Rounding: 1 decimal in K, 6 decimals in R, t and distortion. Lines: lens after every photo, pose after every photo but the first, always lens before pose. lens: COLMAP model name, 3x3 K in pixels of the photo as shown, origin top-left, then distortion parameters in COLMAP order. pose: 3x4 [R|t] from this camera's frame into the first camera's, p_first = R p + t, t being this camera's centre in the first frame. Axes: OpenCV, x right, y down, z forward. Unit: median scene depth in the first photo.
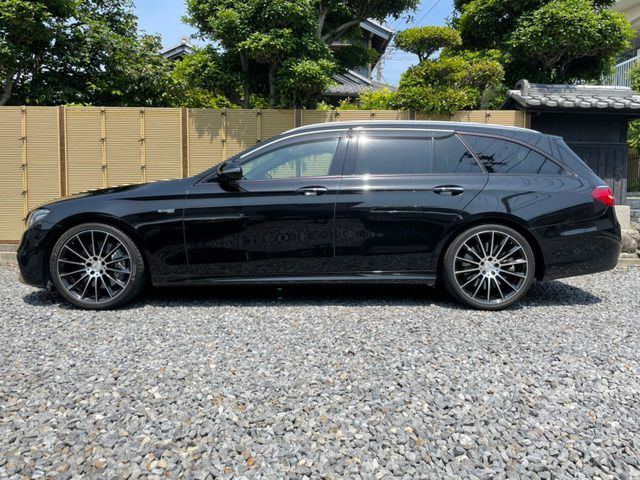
lens RADIAL K [[479.3, 0, 322.9], [0, 479.3, 237.0], [0, 0, 1]] dist [0.061072, -0.086427]
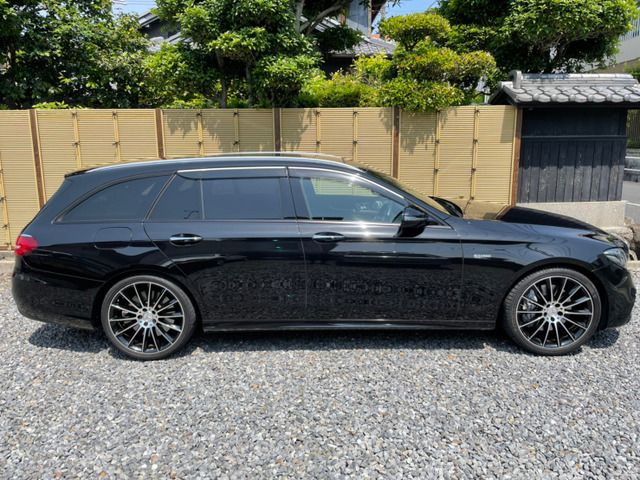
lens RADIAL K [[479.3, 0, 321.4], [0, 479.3, 235.2], [0, 0, 1]] dist [0.061072, -0.086427]
pose [[0.999659, -0.013299, -0.022485, 0.058074], [0.015718, 0.993686, 0.111089, -0.126264], [0.020865, -0.111405, 0.993556, 0.028396]]
